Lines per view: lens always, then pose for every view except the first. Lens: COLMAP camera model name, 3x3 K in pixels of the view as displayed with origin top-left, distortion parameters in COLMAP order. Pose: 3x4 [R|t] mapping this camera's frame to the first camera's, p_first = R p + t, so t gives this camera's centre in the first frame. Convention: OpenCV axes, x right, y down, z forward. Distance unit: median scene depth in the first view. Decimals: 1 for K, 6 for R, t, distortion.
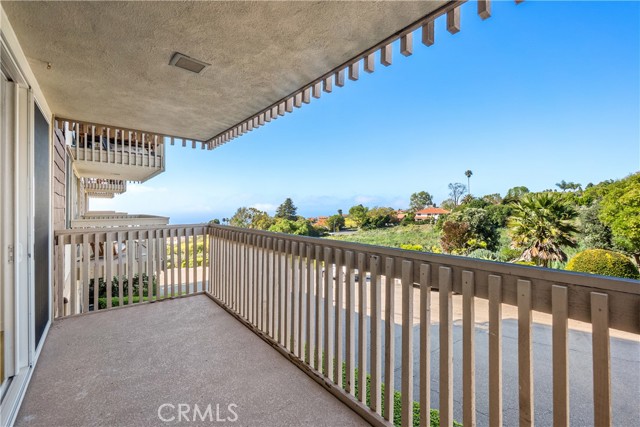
lens RADIAL K [[279.7, 0, 315.5], [0, 279.7, 207.0], [0, 0, 1]] dist [-0.003282, -0.000618]
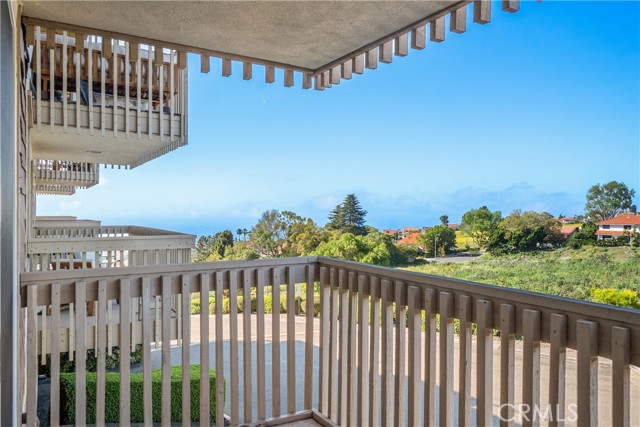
lens RADIAL K [[485.7, 0, 297.6], [0, 485.7, 213.8], [0, 0, 1]] dist [-0.002594, 0.000247]
pose [[0.984900, 0.007995, -0.172940, -0.112873], [-0.006363, 0.999930, 0.009986, -0.006756], [0.173008, -0.008735, 0.984882, 0.096778]]
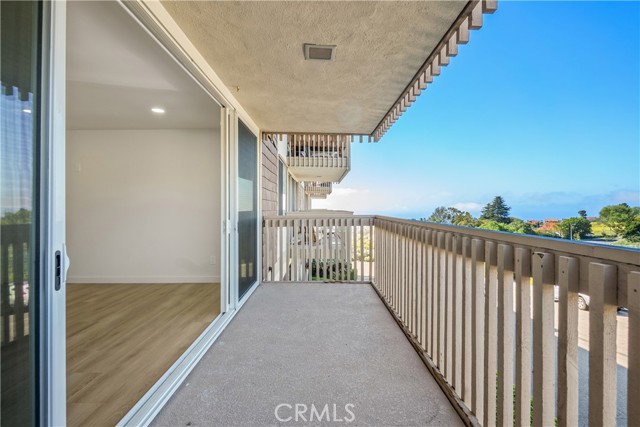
lens RADIAL K [[279.8, 0, 320.7], [0, 279.8, 206.7], [0, 0, 1]] dist [-0.002499, -0.000080]
pose [[0.780456, -0.001392, -0.625210, 0.039367], [-0.001381, 0.999991, -0.003951, 0.013451], [0.625210, 0.003947, 0.780447, 0.035887]]
